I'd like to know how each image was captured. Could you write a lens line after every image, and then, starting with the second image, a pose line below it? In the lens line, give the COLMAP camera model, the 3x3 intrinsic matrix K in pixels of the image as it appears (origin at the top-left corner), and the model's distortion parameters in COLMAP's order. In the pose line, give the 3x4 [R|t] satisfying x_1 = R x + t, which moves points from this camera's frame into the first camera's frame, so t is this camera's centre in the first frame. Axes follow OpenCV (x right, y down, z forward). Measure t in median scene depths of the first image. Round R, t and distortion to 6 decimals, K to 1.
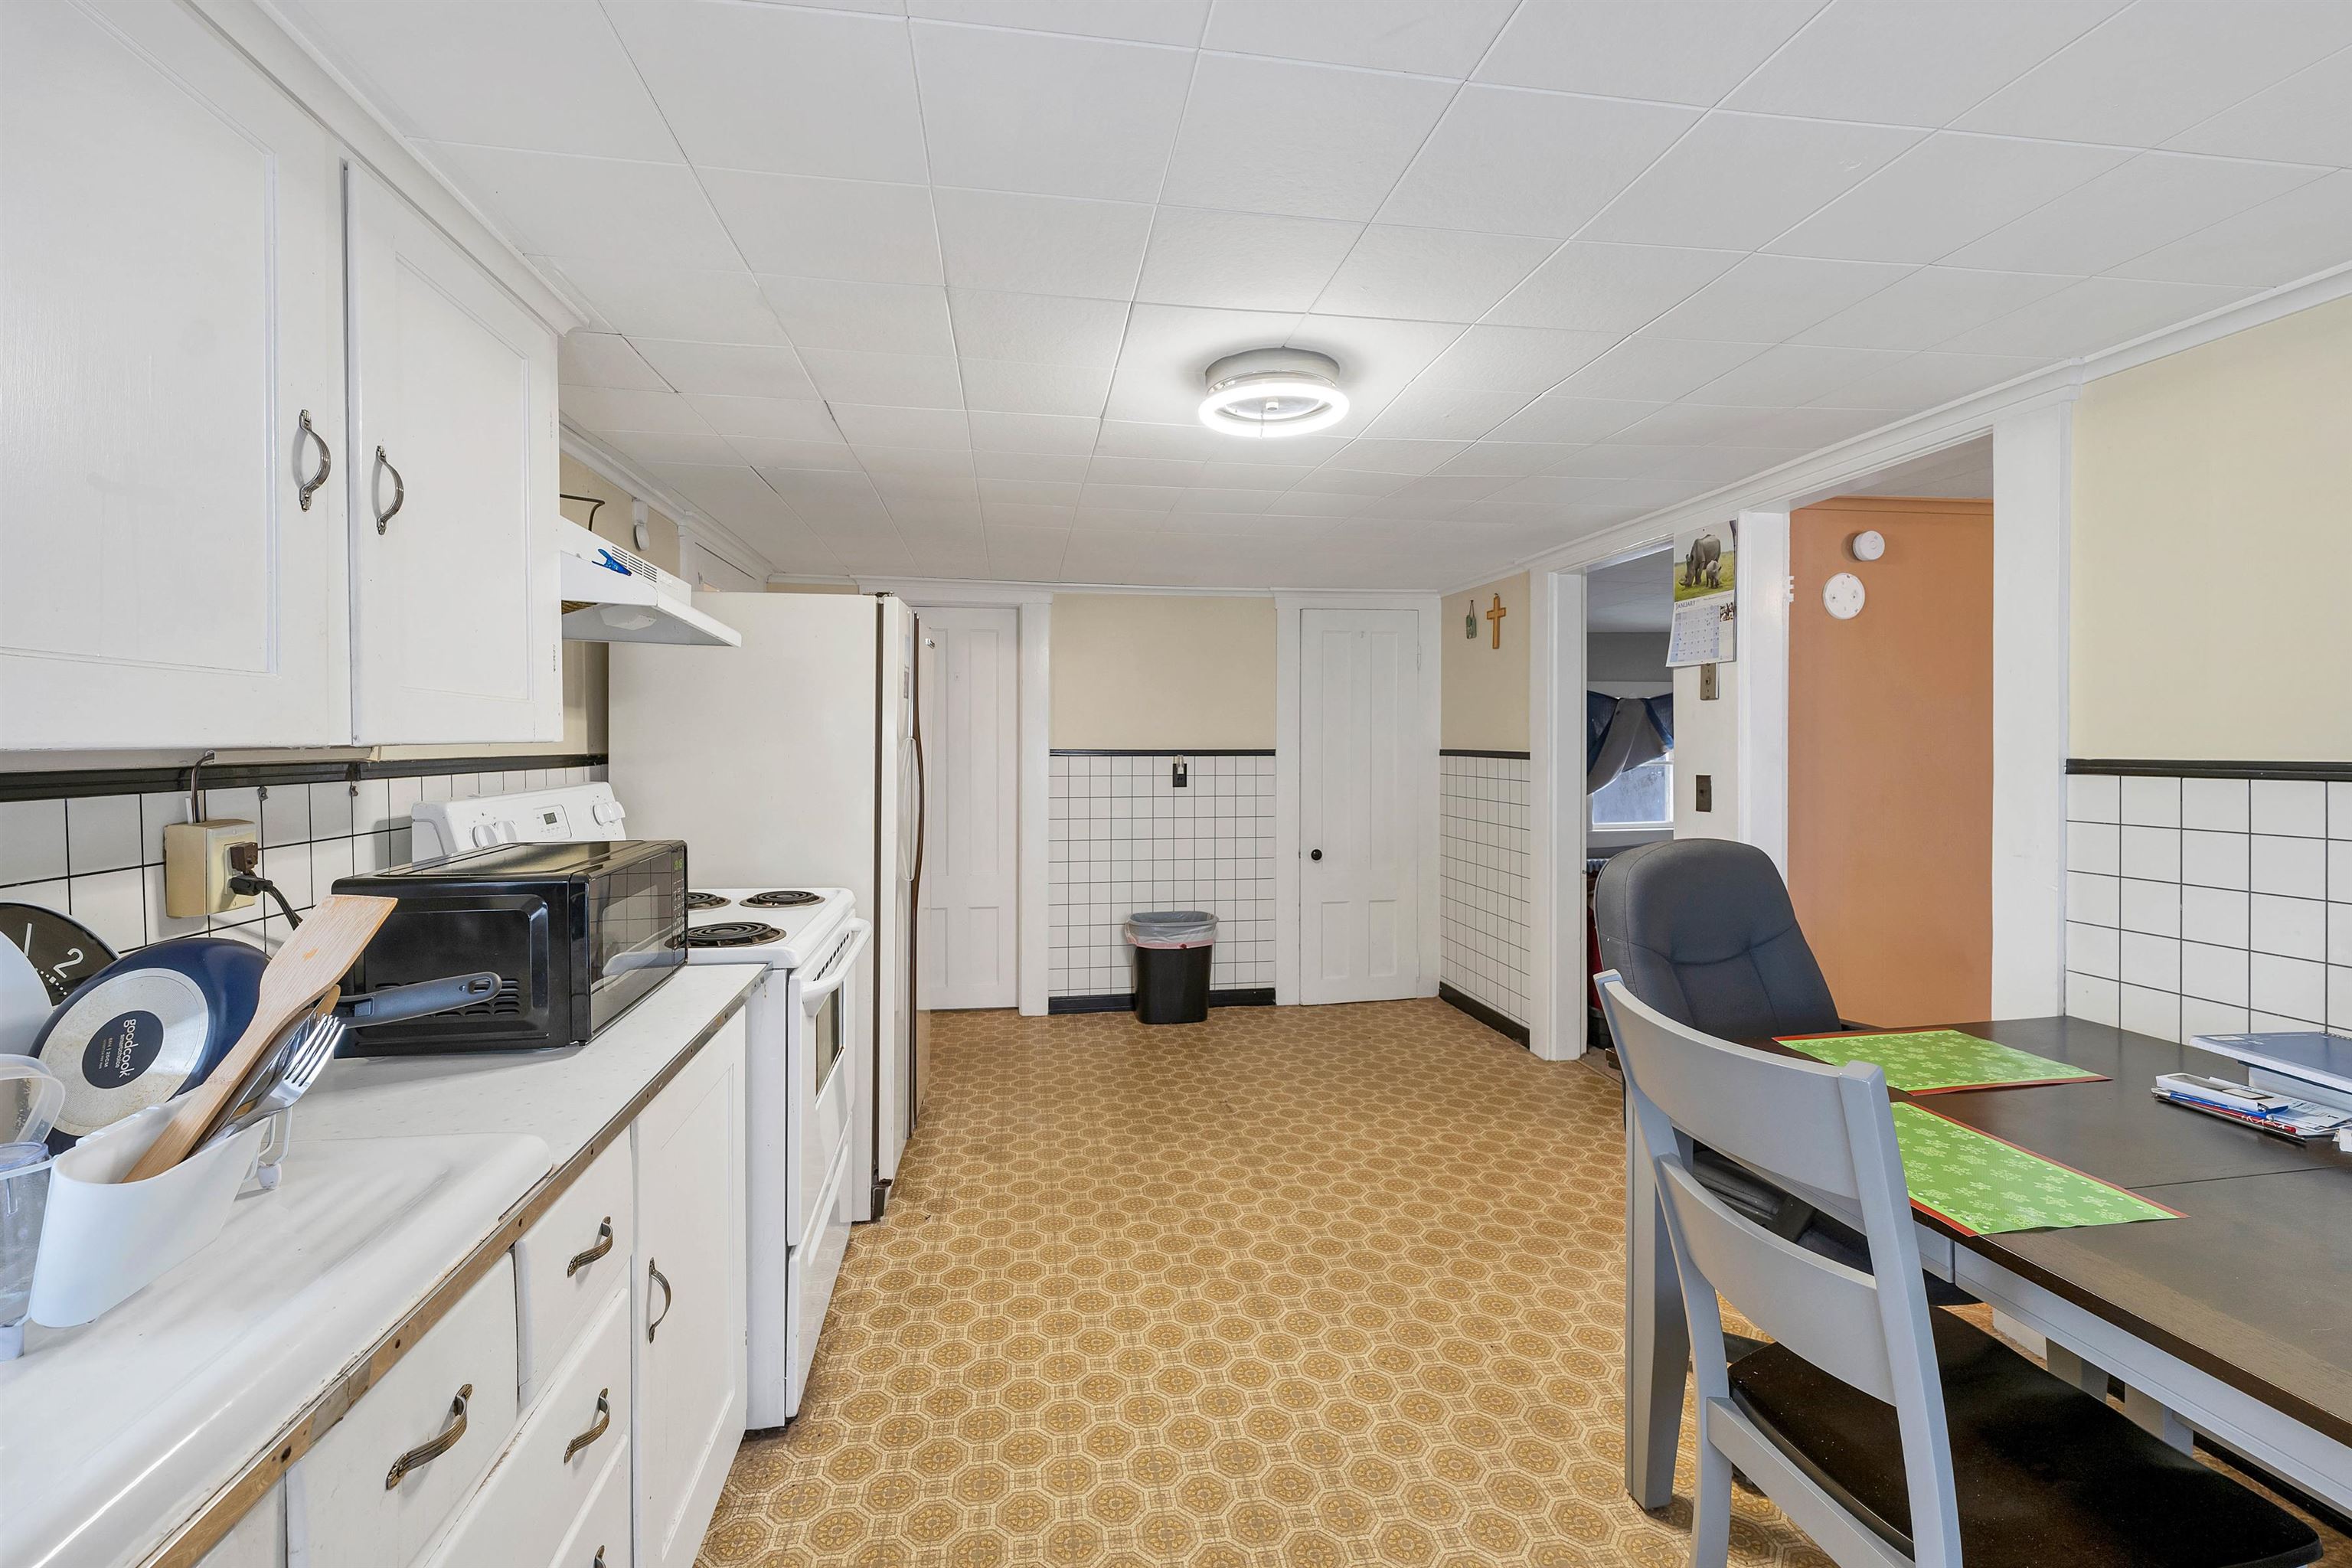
lens RADIAL K [[992.2, 0, 1170.8], [0, 992.2, 763.6], [0, 0, 1]] dist [-0.000868, -0.001405]
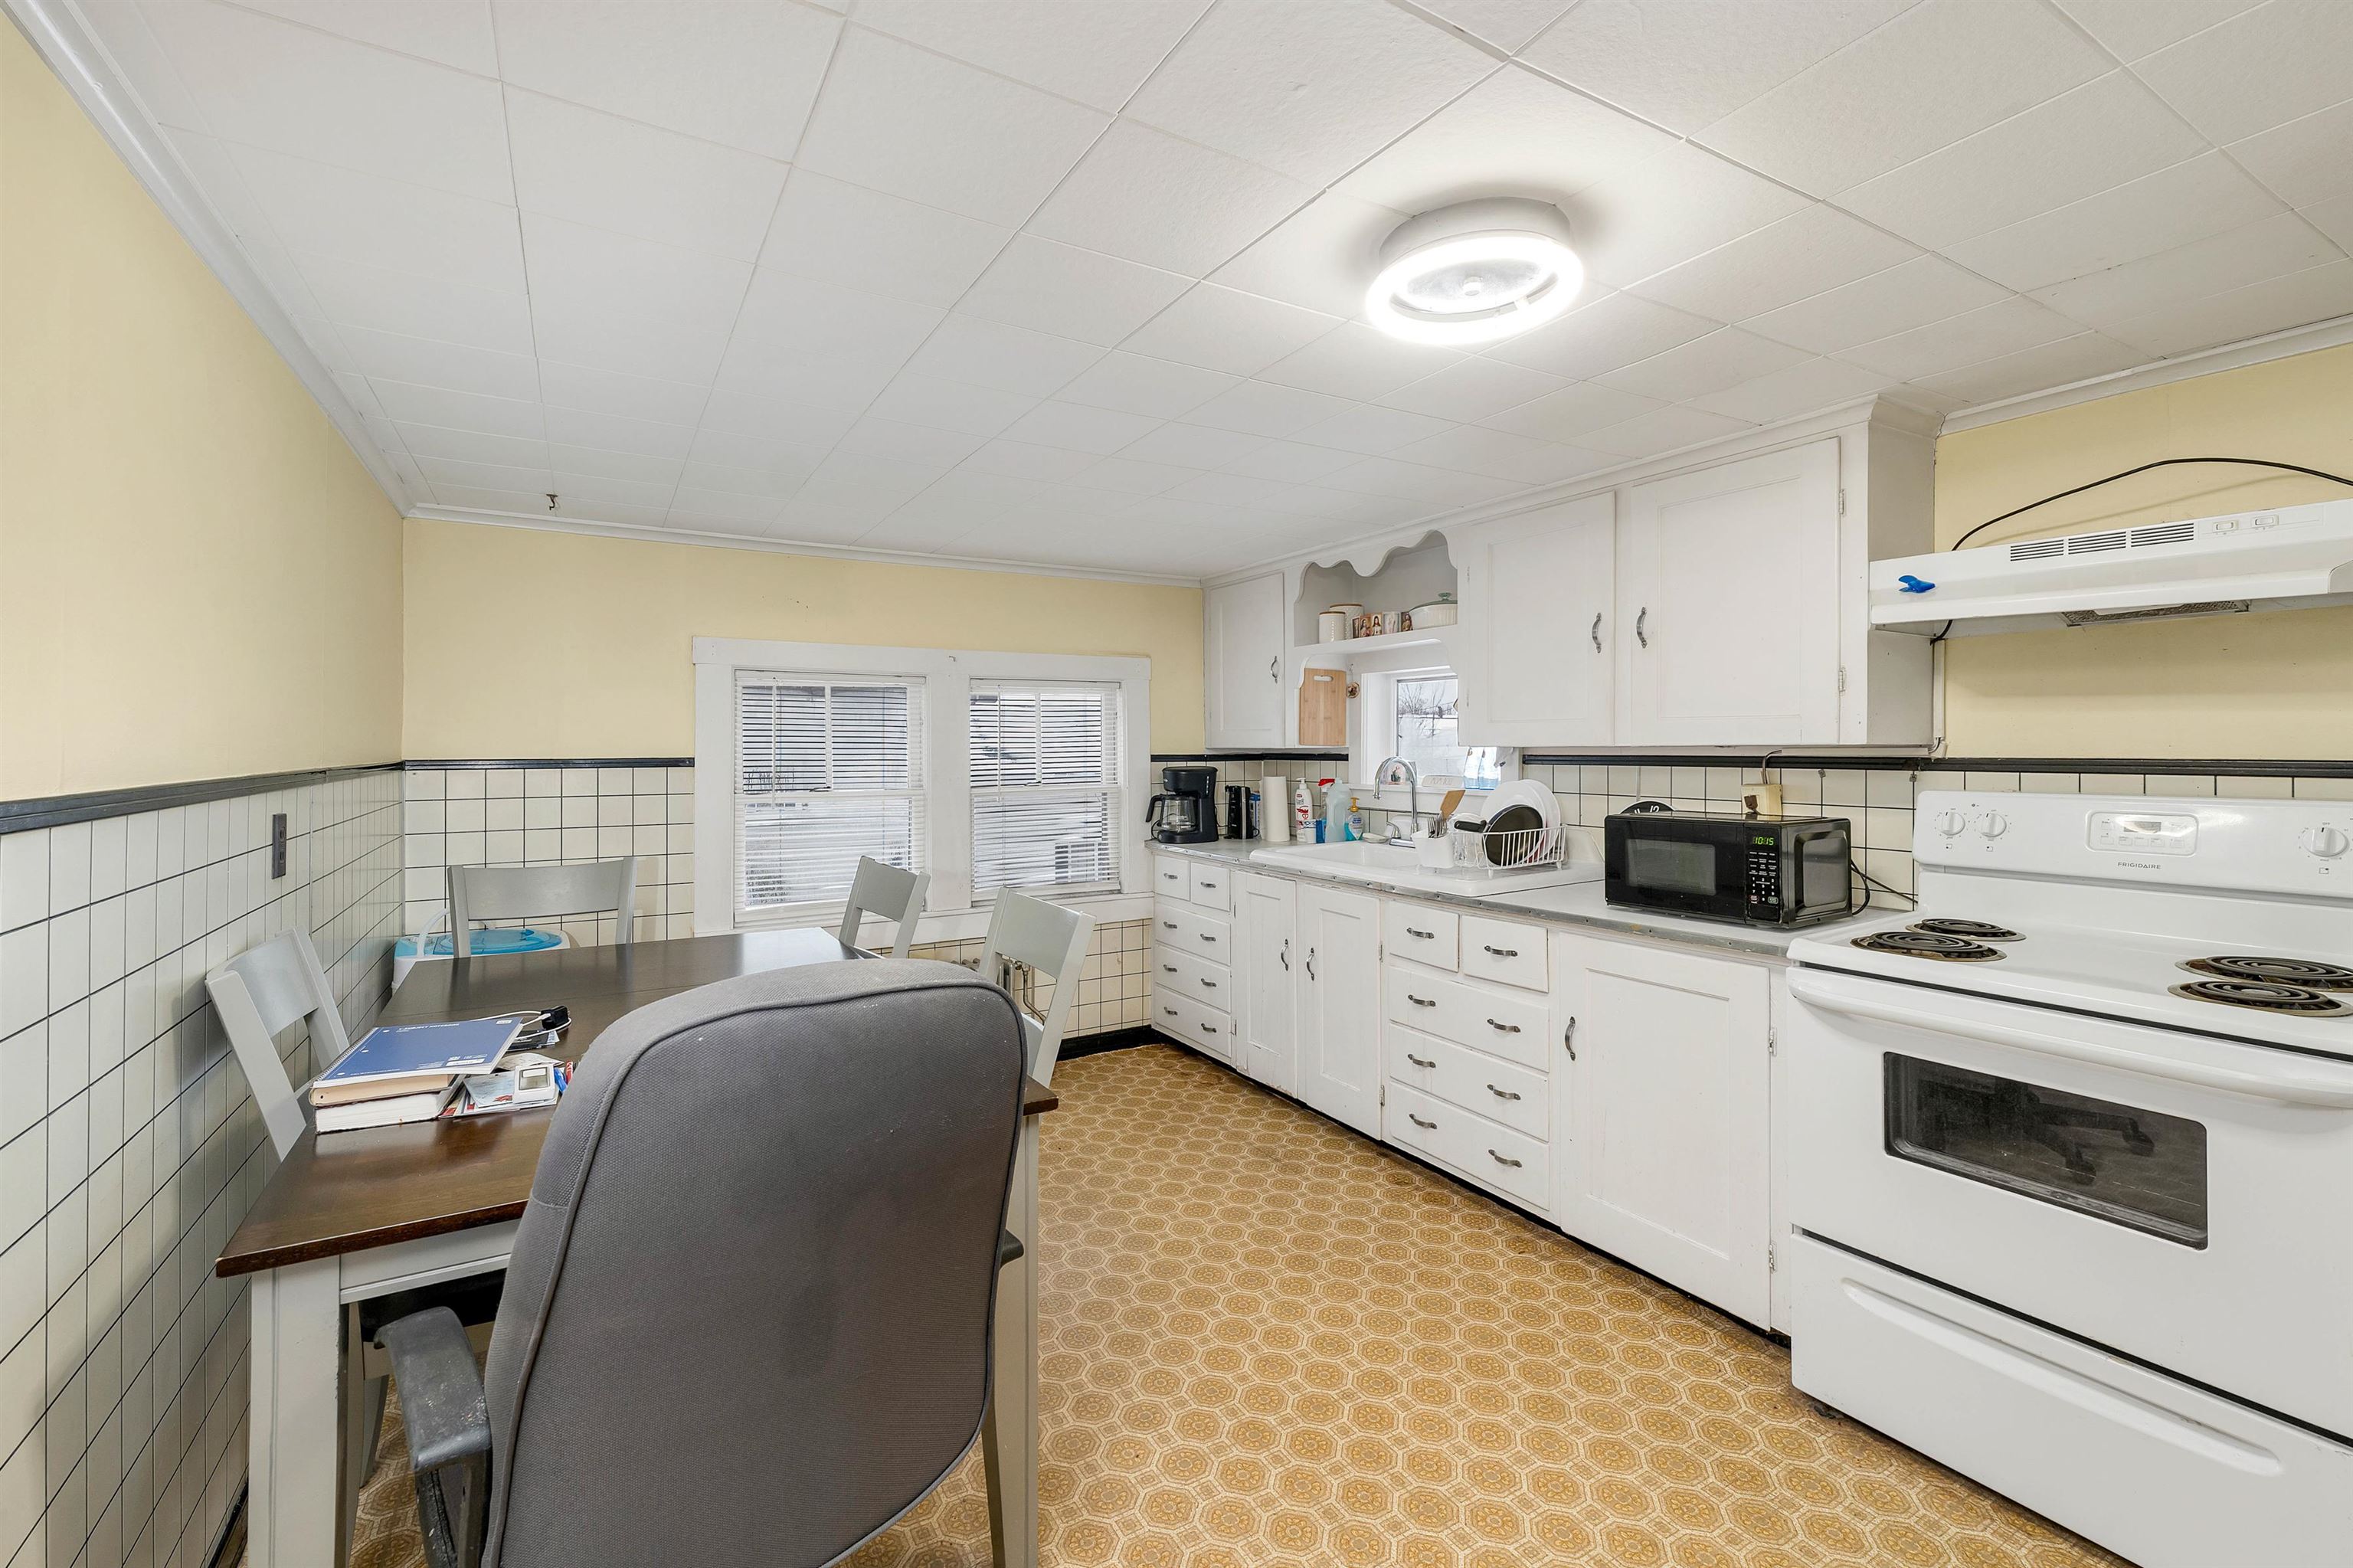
lens RADIAL K [[992.7, 0, 1186.3], [0, 992.7, 794.1], [0, 0, 1]] dist [-0.000868, -0.001405]
pose [[-0.923628, 0.026211, -0.382392, 0.602731], [-0.002049, 0.997307, 0.073309, -0.045378], [0.383284, 0.068494, -0.921088, 1.675087]]
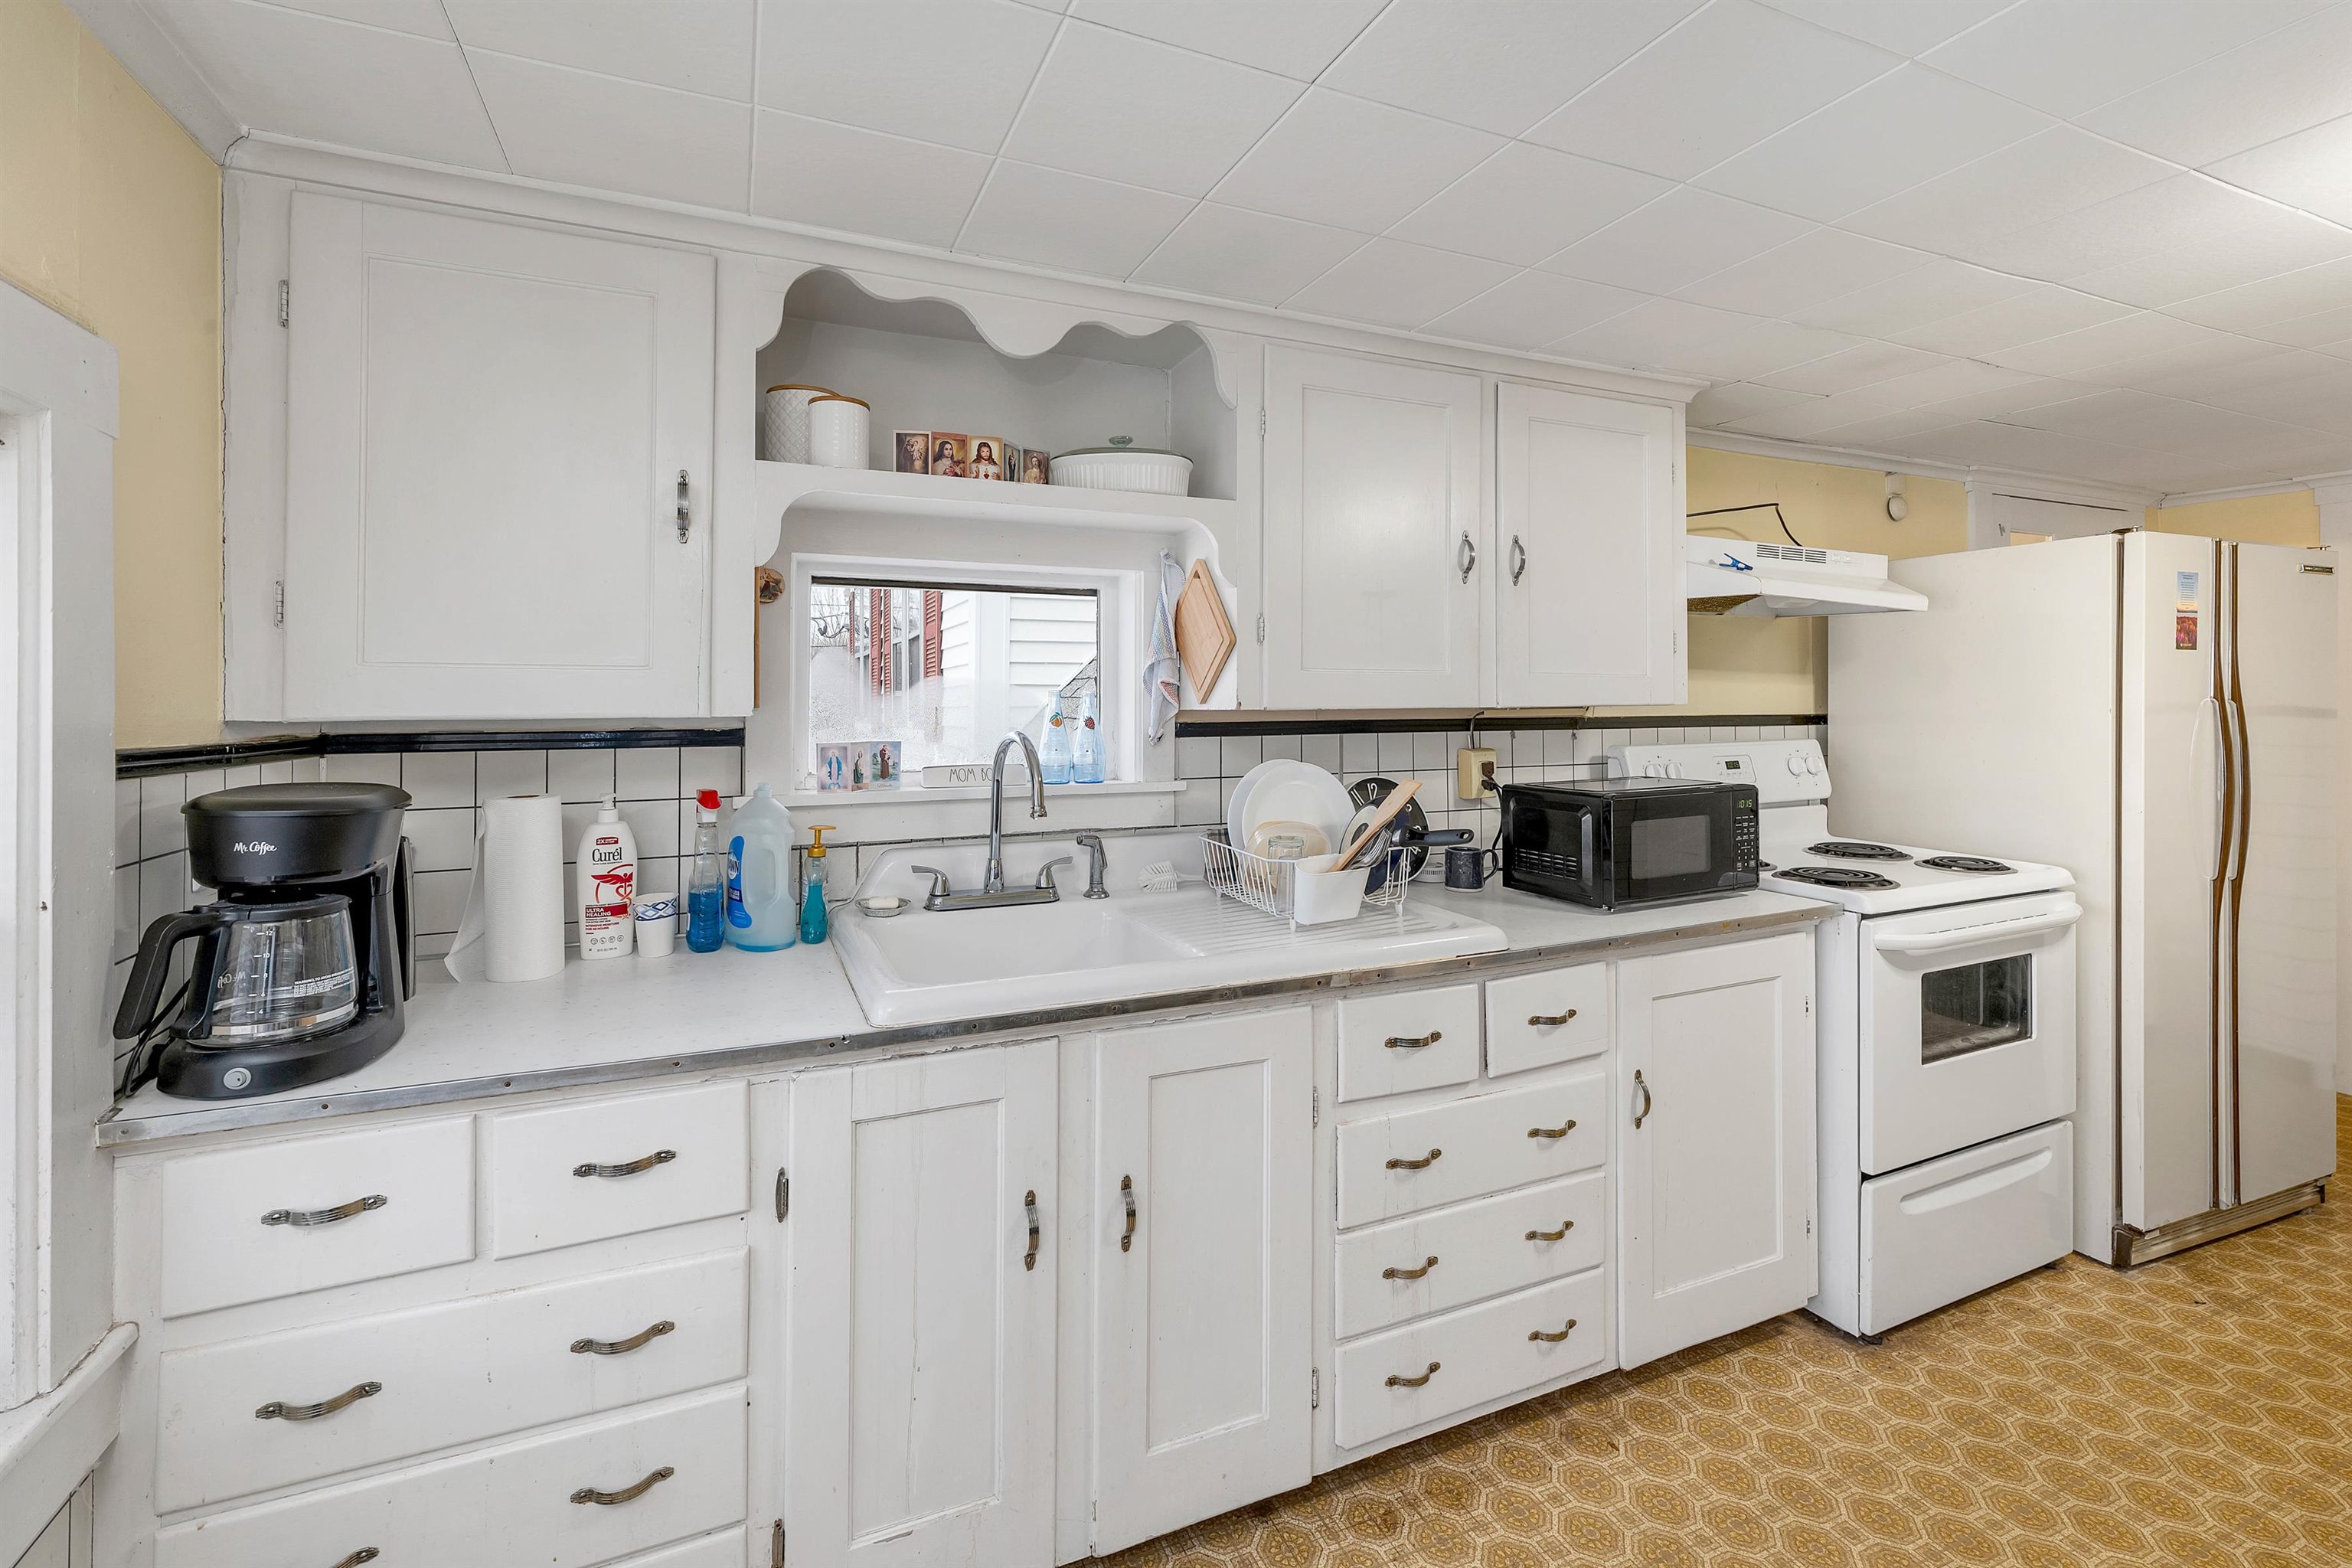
lens RADIAL K [[992.2, 0, 1146.7], [0, 992.2, 713.2], [0, 0, 1]] dist [-0.000868, -0.001405]
pose [[0.237072, 0.009805, -0.971443, 0.465791], [-0.019540, 0.999795, 0.005323, -0.003115], [0.971296, 0.017720, 0.237215, -0.021493]]
